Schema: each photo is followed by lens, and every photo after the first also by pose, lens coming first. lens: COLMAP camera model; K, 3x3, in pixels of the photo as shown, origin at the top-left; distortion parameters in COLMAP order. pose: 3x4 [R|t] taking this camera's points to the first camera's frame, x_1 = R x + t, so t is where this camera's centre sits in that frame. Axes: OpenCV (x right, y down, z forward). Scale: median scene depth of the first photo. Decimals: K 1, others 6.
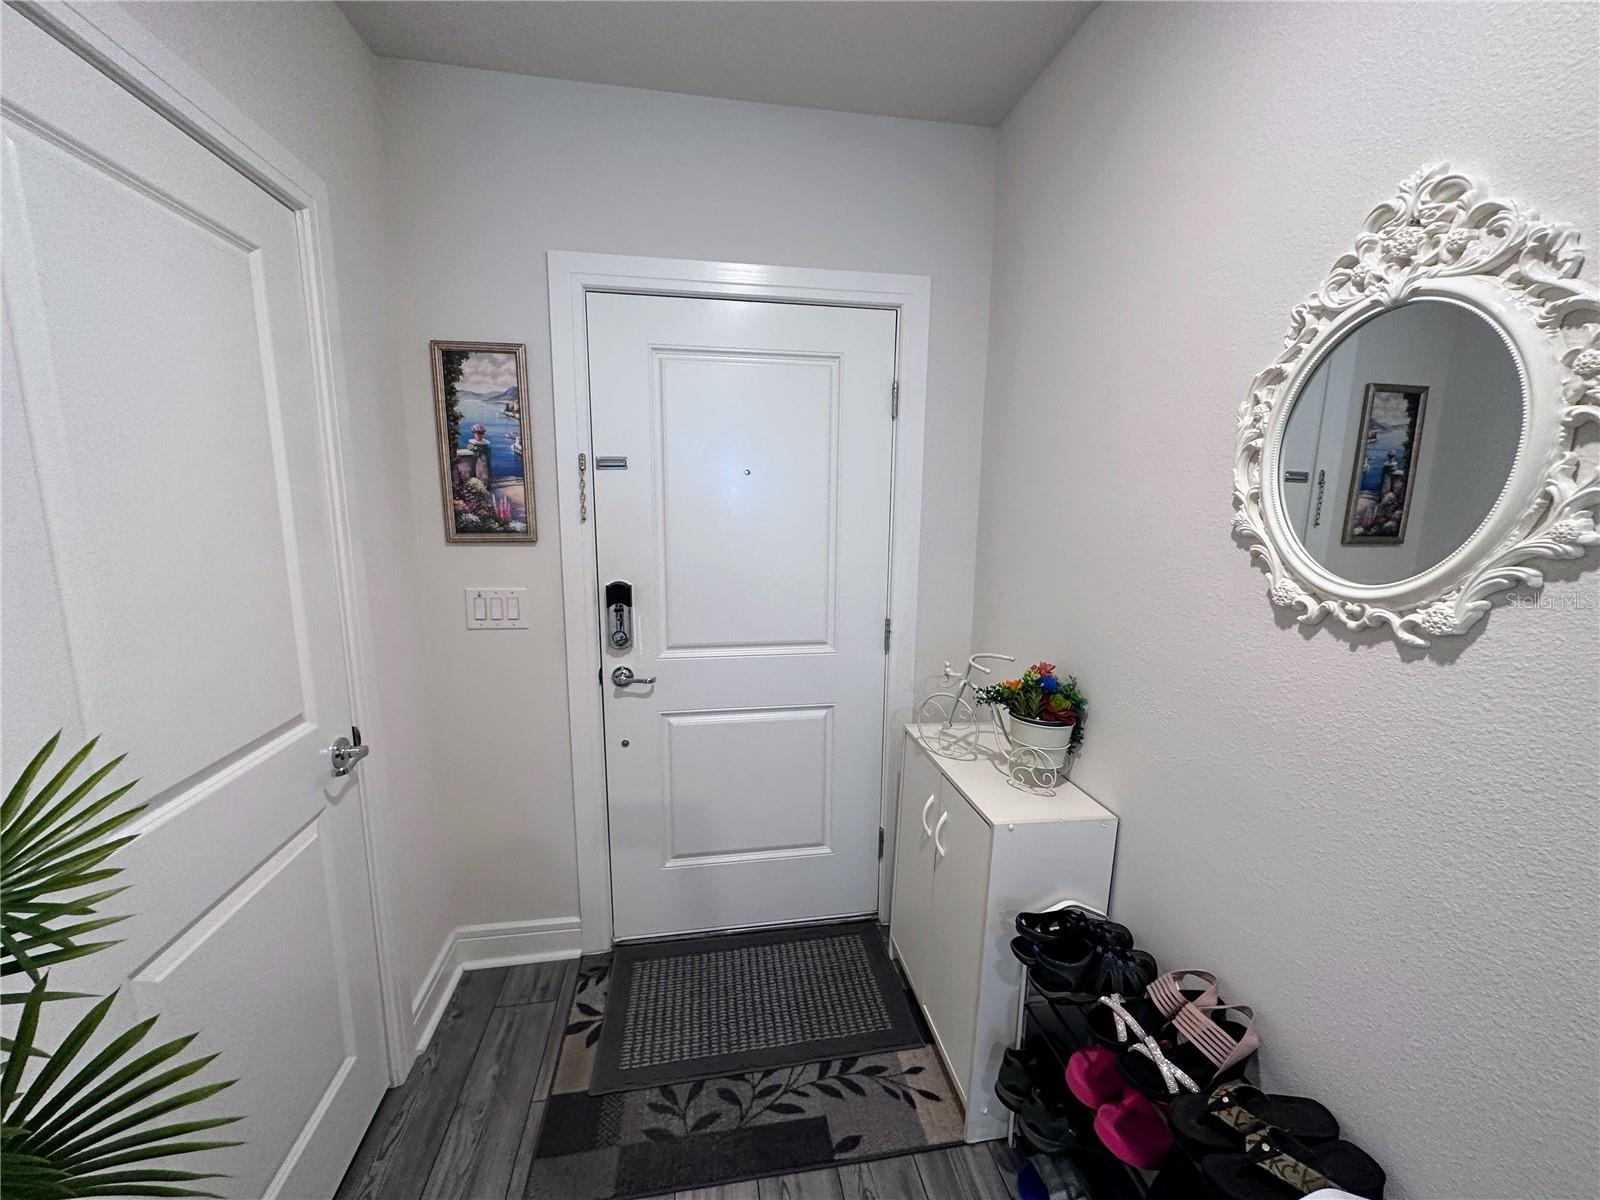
lens RADIAL K [[639.7, 0, 798.9], [0, 639.7, 602.0], [0, 0, 1]] dist [0.000336, 0.000157]
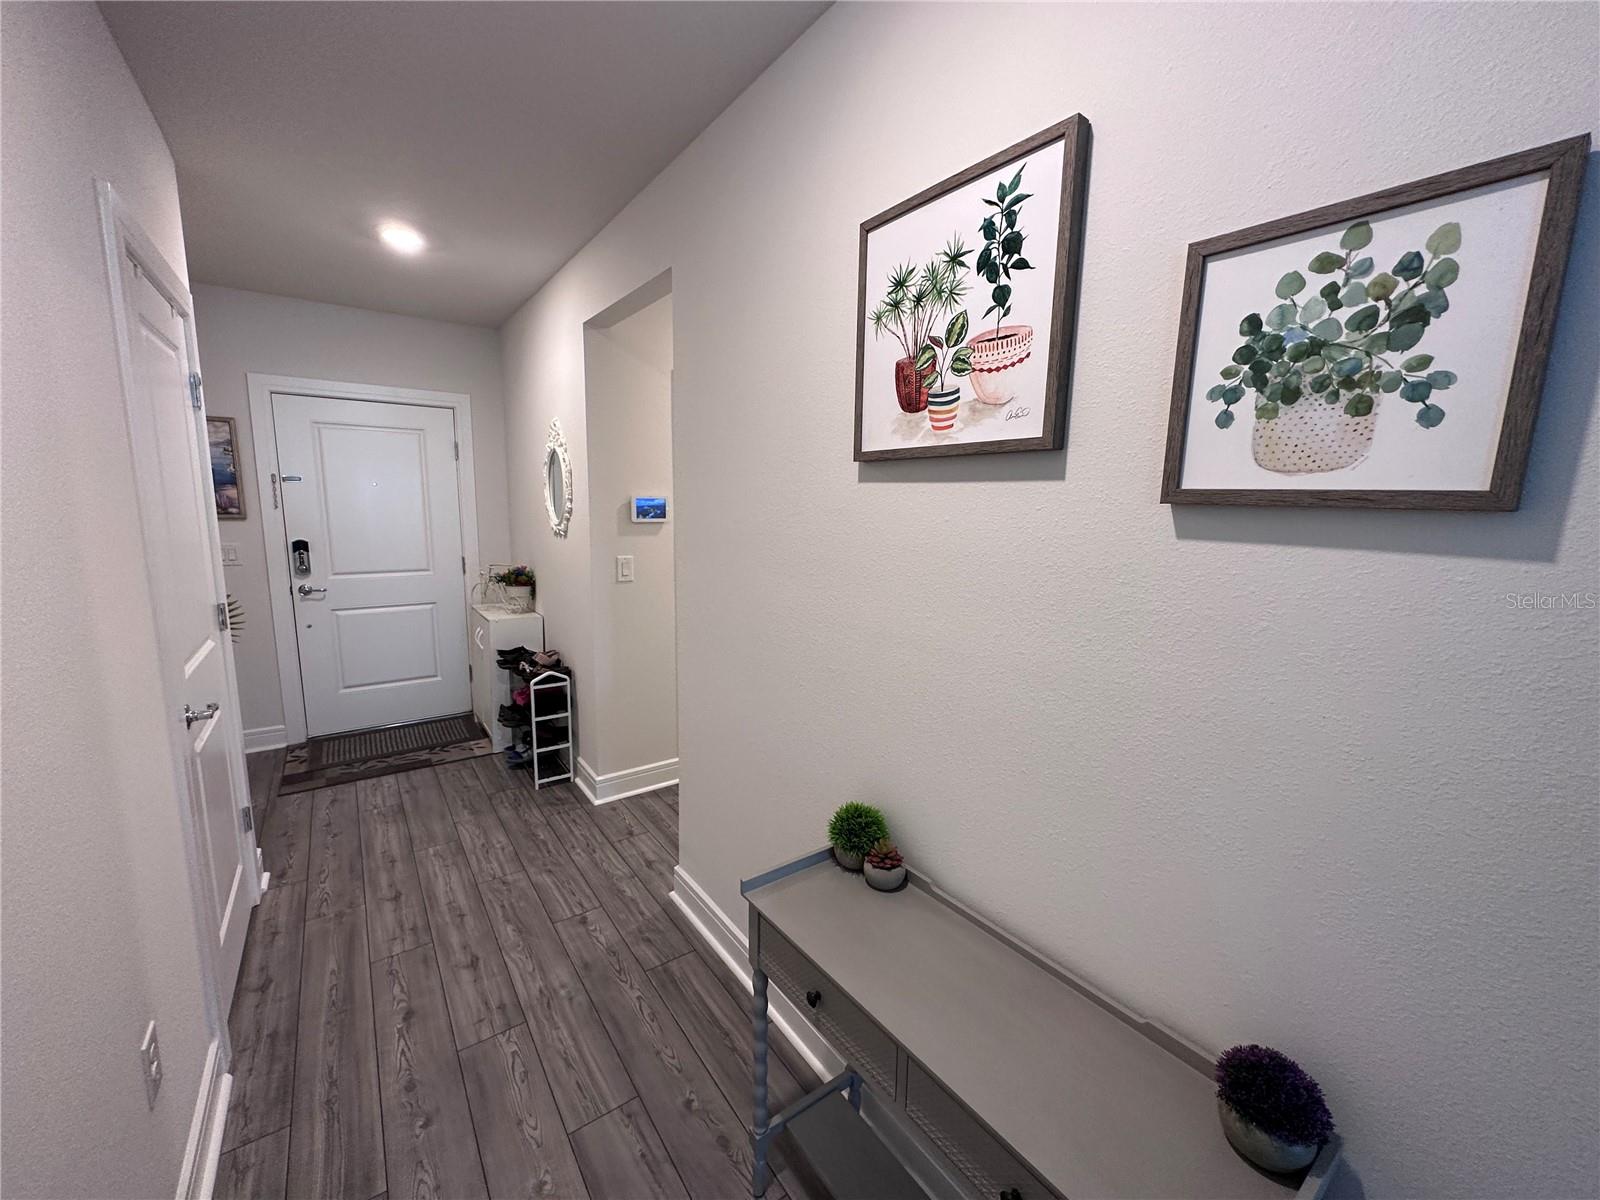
lens RADIAL K [[639.7, 0, 798.9], [0, 639.7, 602.0], [0, 0, 1]] dist [0.000336, 0.000157]
pose [[0.896429, -0.062438, 0.438768, 0.220494], [0.064366, 0.997871, 0.010496, 0.243895], [-0.438489, 0.018833, 0.898539, -1.462102]]
